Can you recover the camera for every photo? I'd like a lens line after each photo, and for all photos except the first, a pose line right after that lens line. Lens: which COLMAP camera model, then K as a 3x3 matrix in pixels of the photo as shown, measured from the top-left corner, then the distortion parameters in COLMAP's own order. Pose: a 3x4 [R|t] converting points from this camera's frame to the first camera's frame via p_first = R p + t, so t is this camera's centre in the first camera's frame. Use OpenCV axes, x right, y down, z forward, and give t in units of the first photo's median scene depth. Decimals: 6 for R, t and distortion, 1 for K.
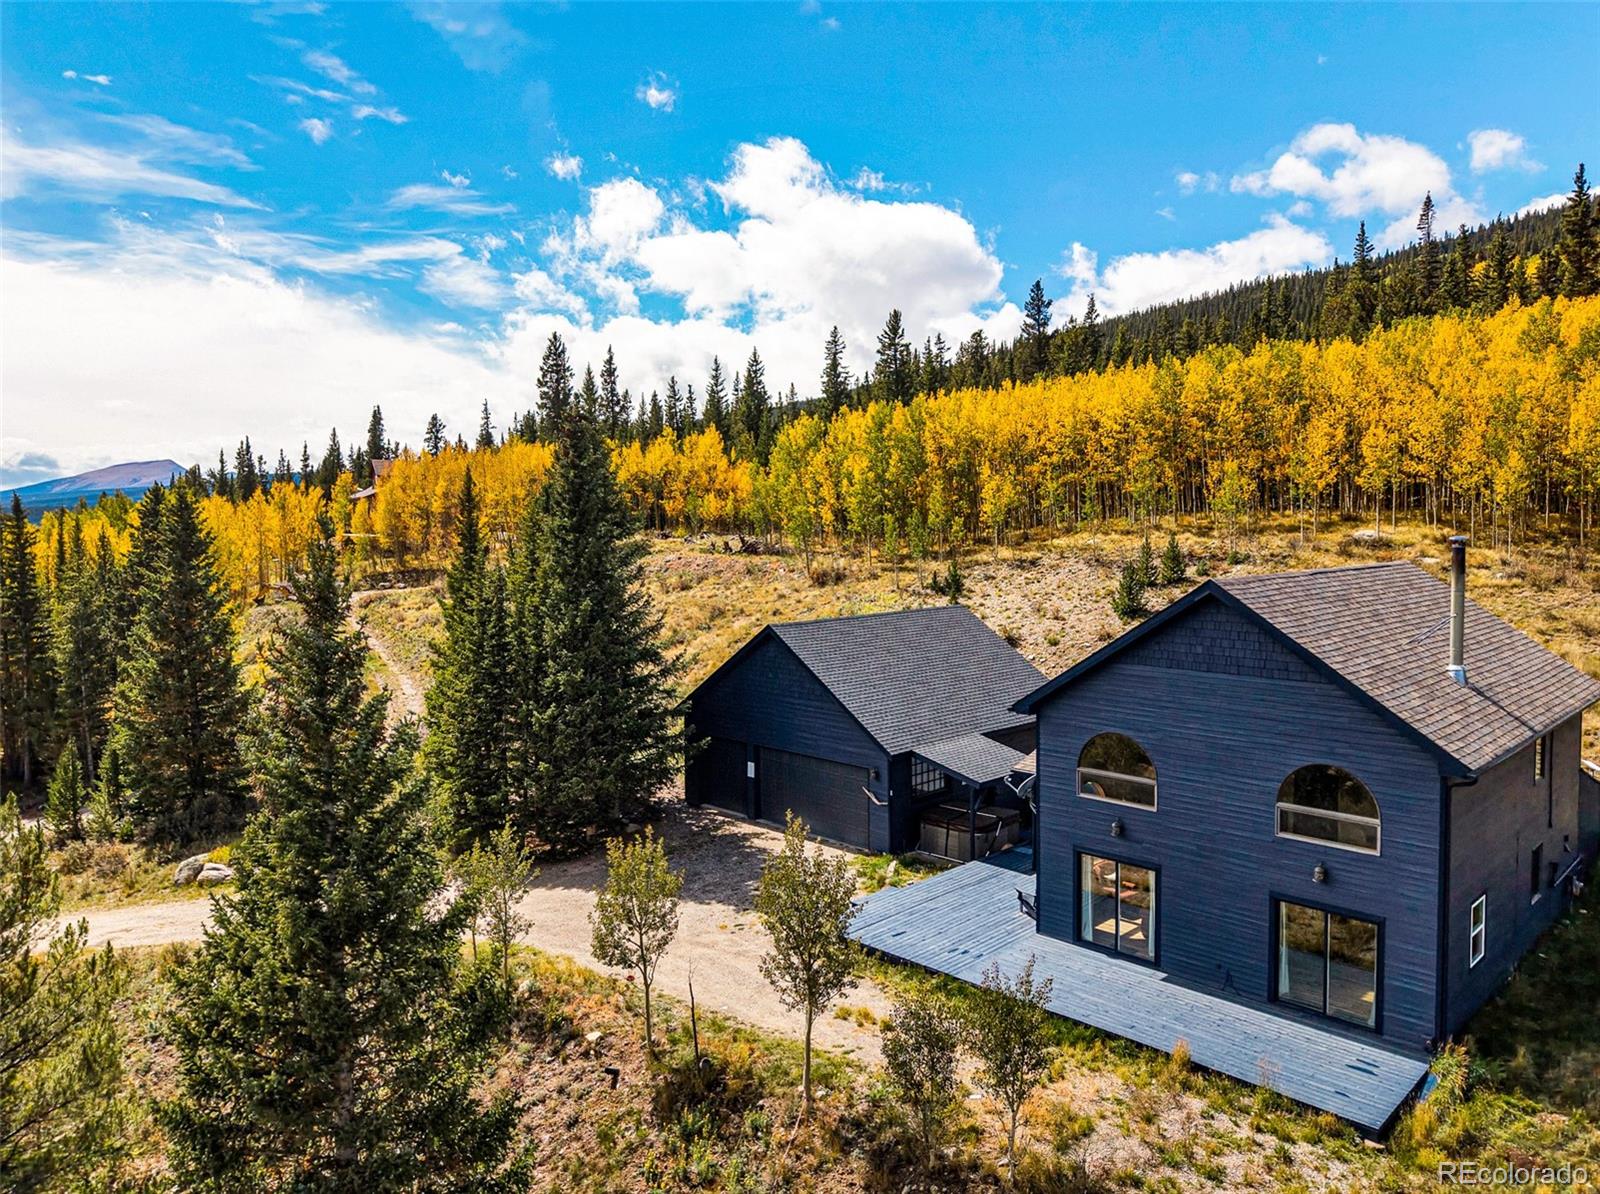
lens RADIAL K [[1067.6, 0, 819.5], [0, 1067.6, 582.1], [0, 0, 1]] dist [0.025823, -0.020055]
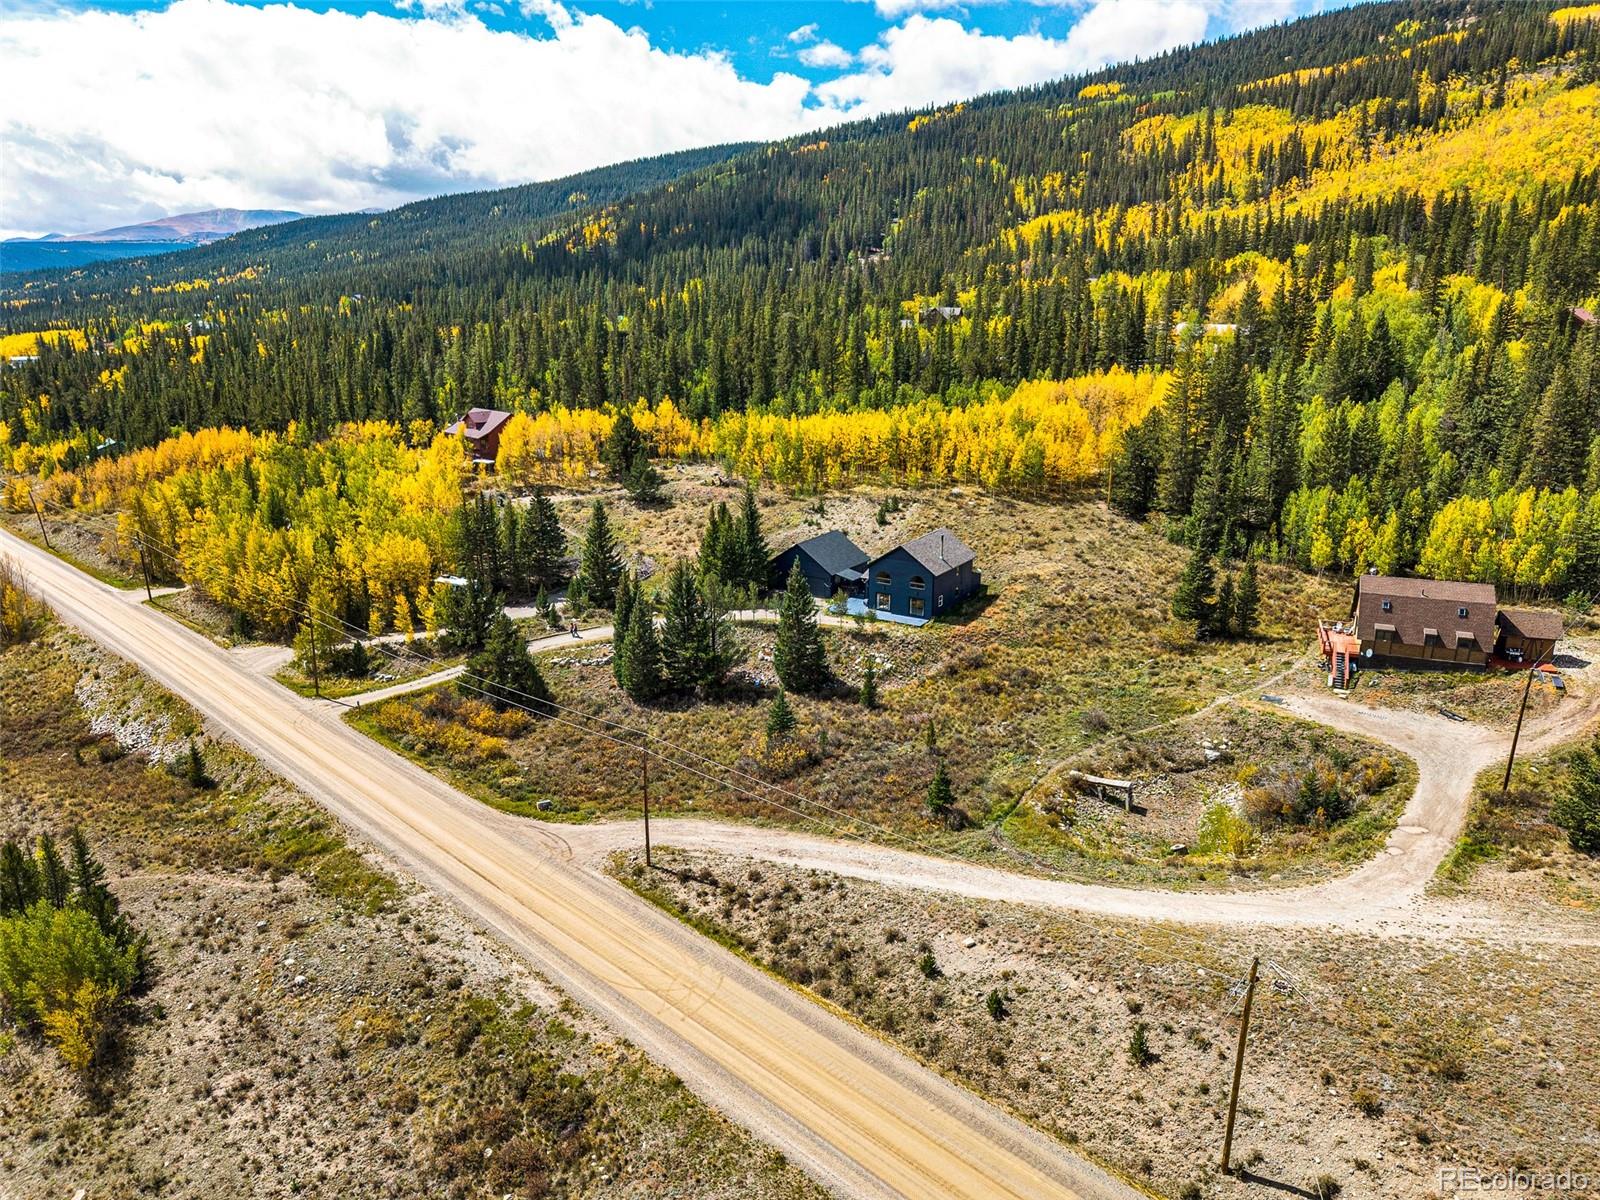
lens RADIAL K [[1067.6, 0, 814.9], [0, 1067.6, 589.2], [0, 0, 1]] dist [0.025823, -0.020055]
pose [[0.971059, -0.054390, 0.232562, -0.397076], [0.005592, 0.978636, 0.205526, -0.264792], [-0.238772, -0.198278, 0.950618, -1.224132]]
